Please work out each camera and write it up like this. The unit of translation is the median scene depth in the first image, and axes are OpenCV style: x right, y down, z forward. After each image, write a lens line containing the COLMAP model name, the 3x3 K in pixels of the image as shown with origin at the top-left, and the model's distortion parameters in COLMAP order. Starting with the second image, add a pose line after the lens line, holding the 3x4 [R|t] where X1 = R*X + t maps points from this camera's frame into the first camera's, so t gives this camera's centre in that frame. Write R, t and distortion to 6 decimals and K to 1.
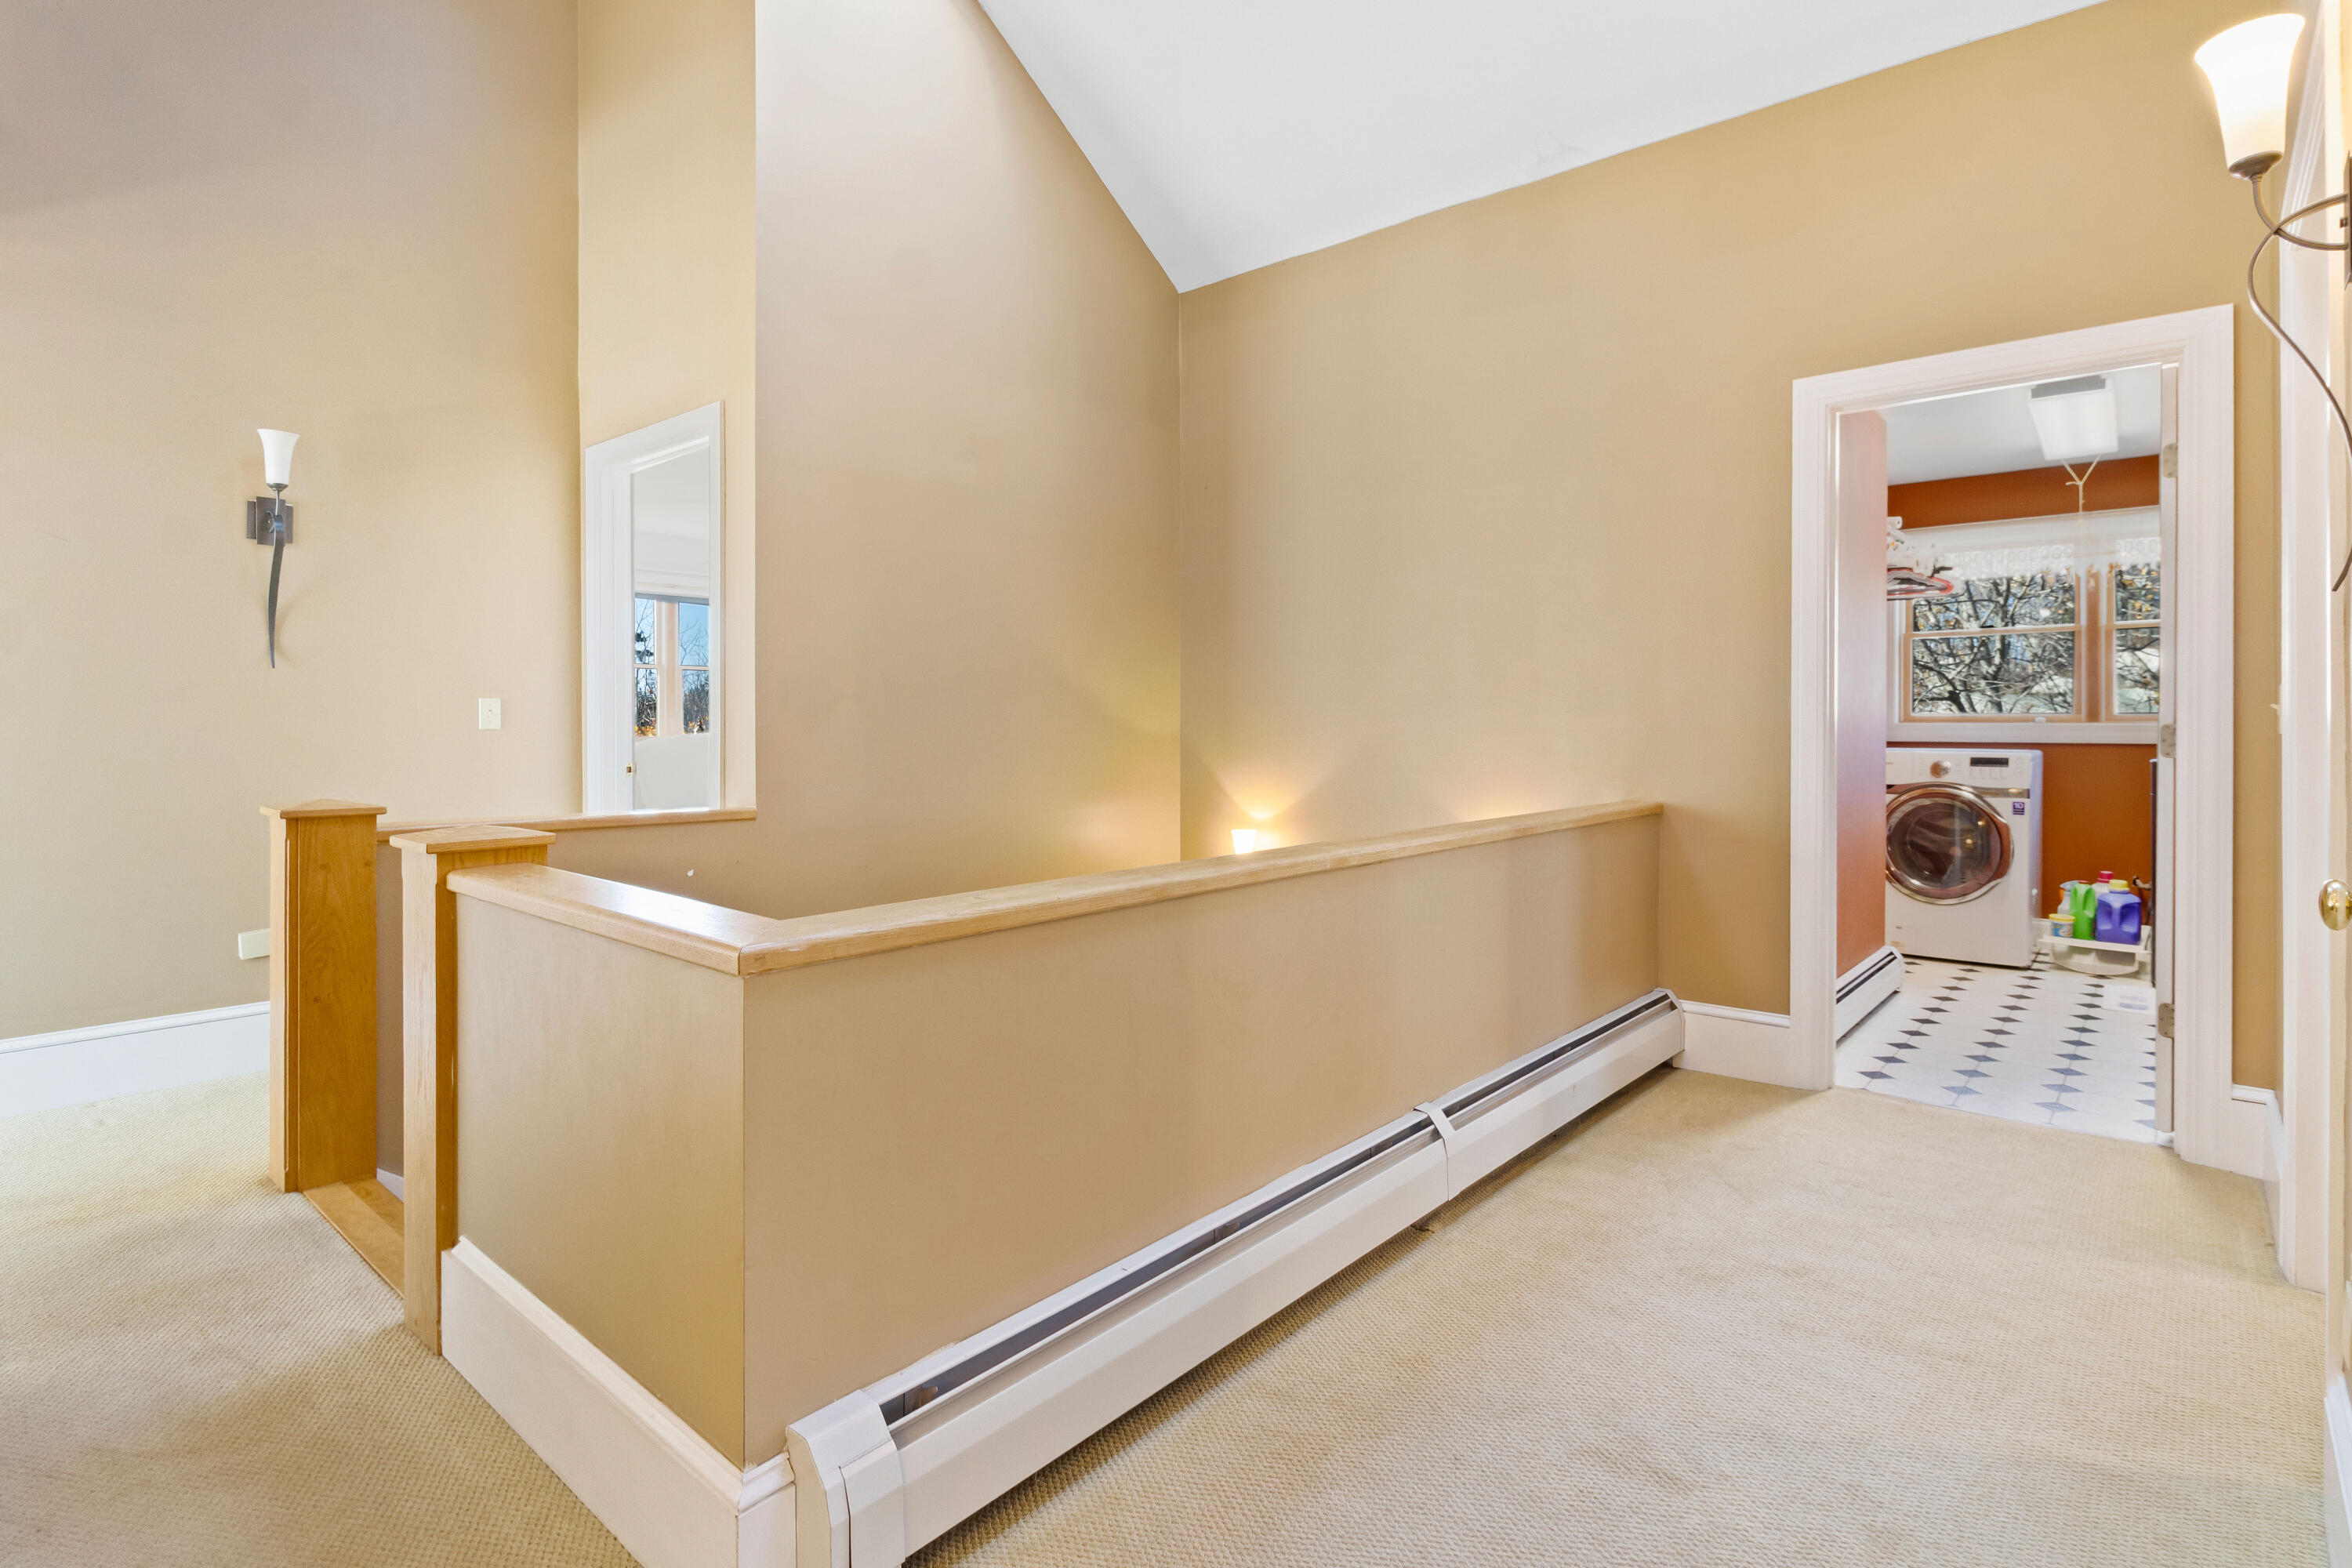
lens RADIAL K [[1170.4, 0, 1179.2], [0, 1170.4, 762.6], [0, 0, 1]] dist [0.008189, -0.001569]
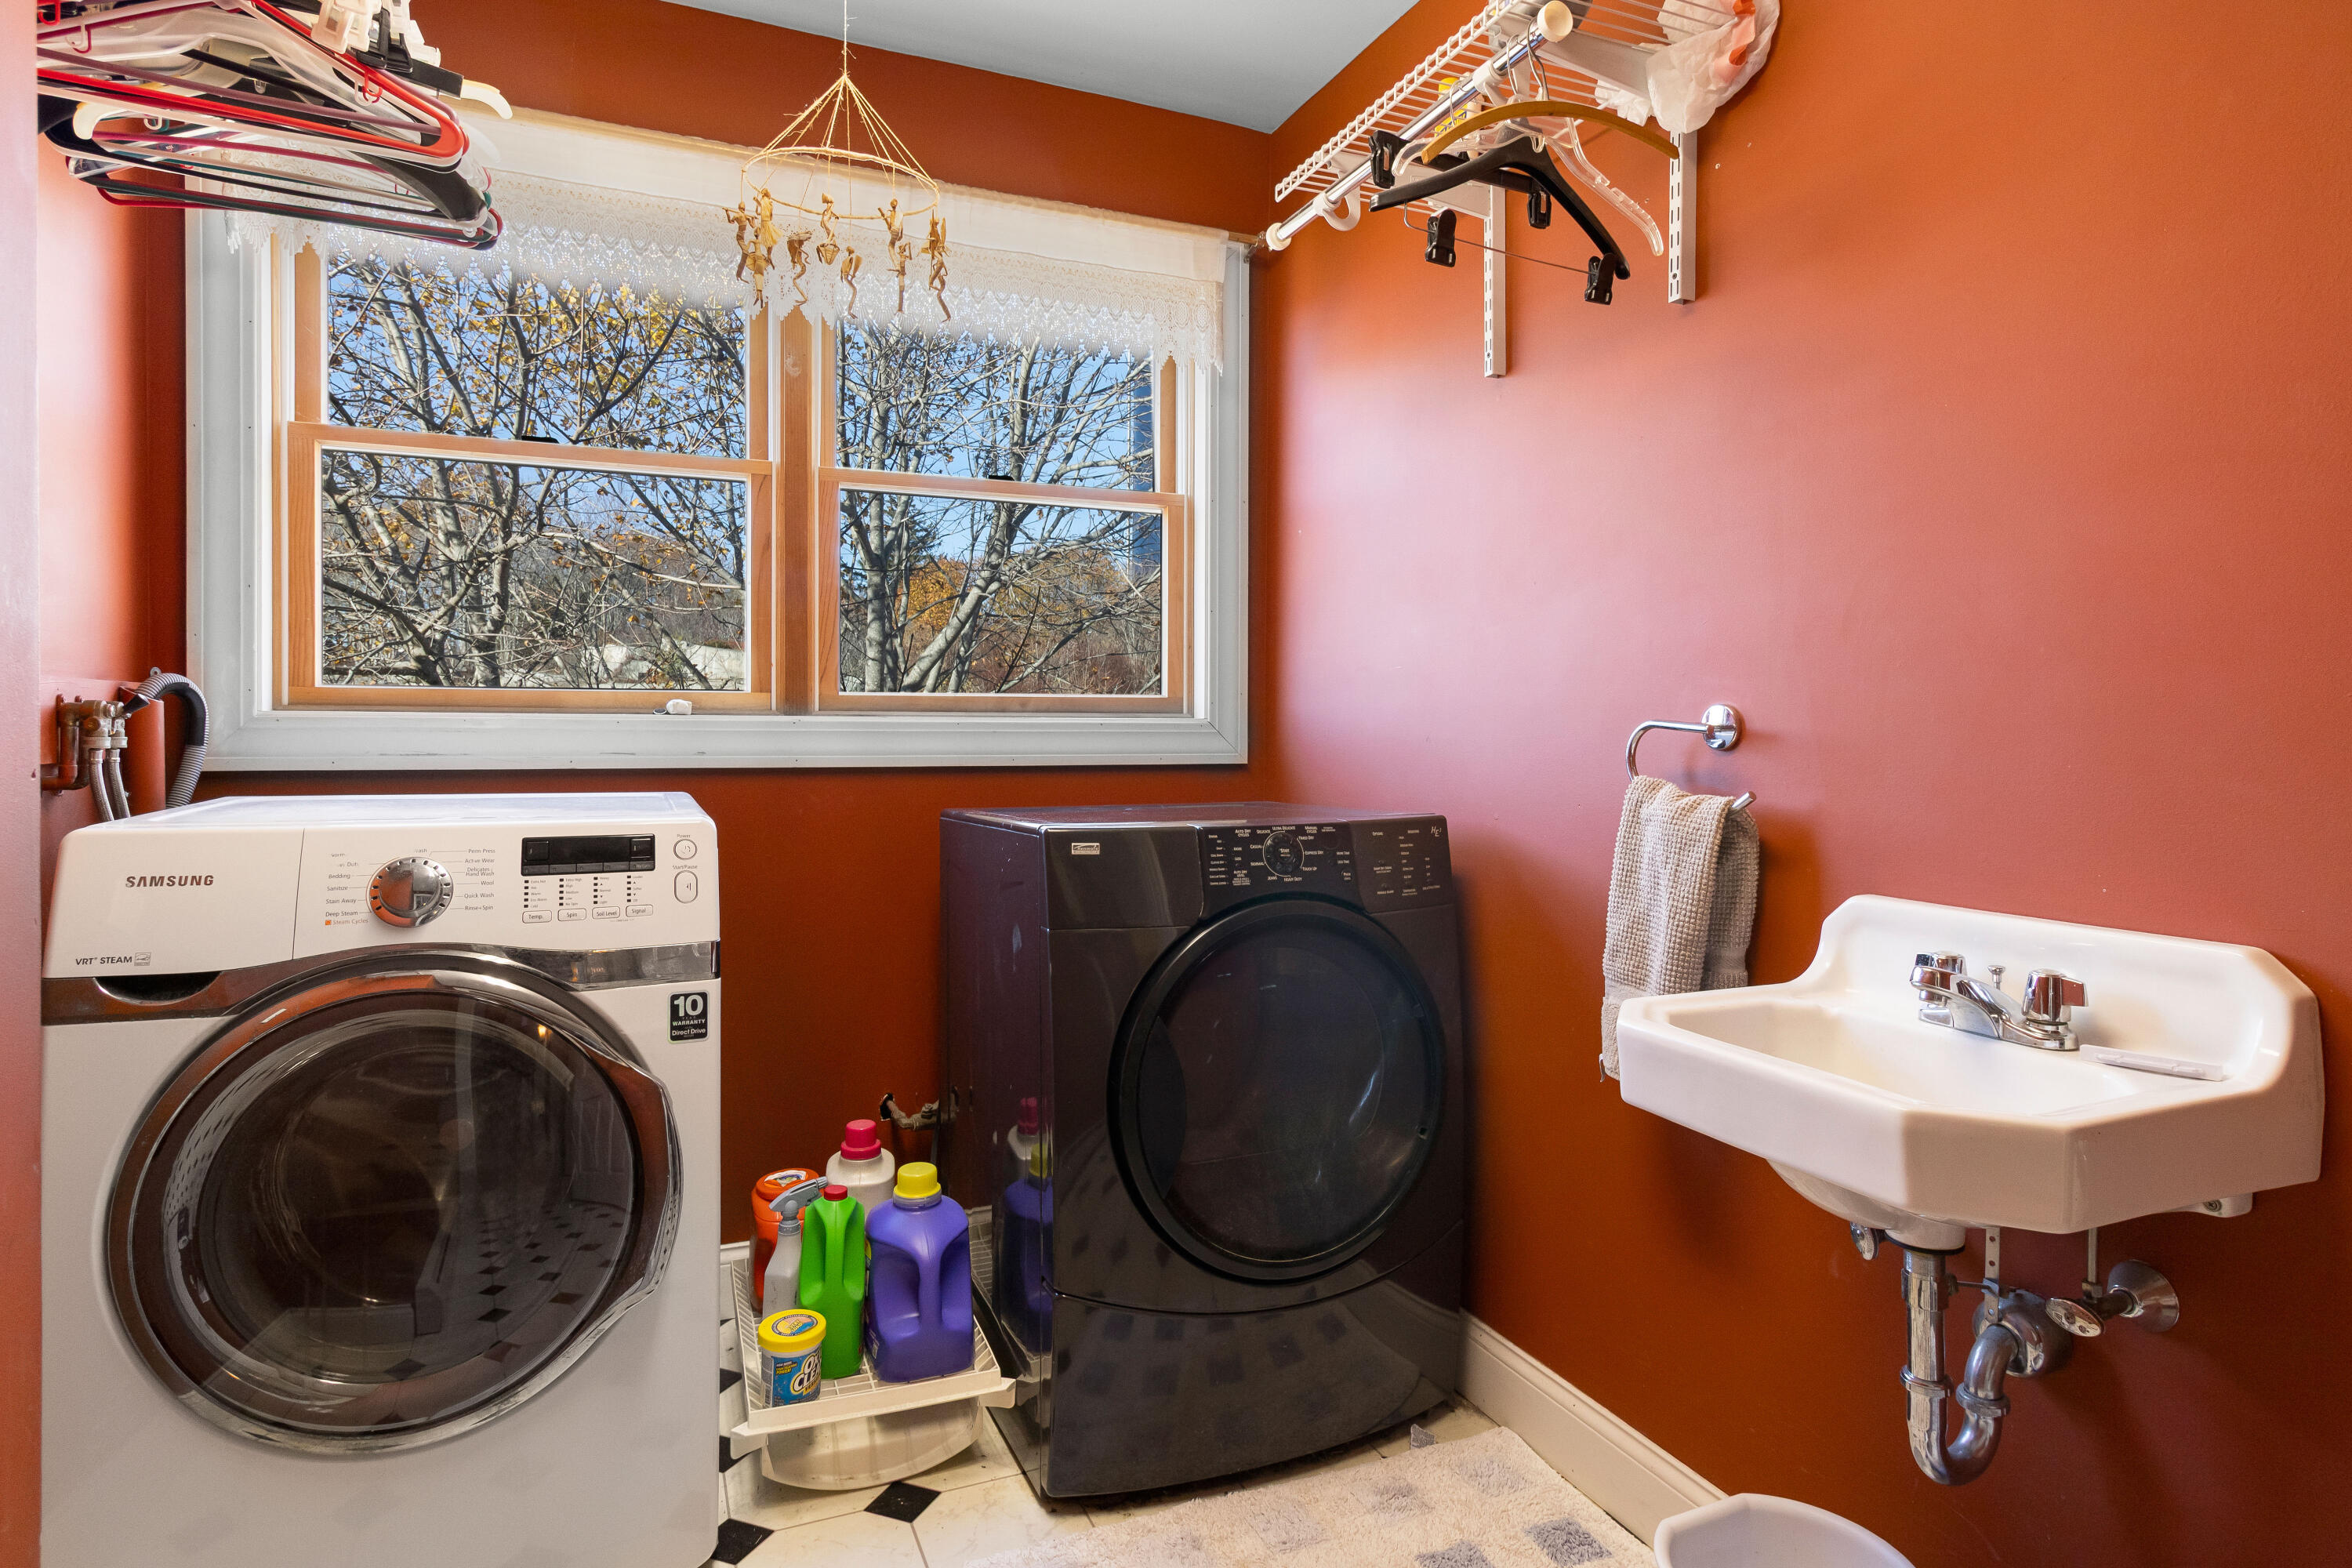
lens RADIAL K [[1224.0, 0, 1175.5], [0, 1224.0, 765.9], [0, 0, 1]] dist [0.001282, -0.000223]
pose [[0.419111, -0.015902, 0.907796, 0.486384], [0.009778, 0.999868, 0.013000, -0.023180], [-0.907882, 0.003428, 0.419211, 0.752481]]
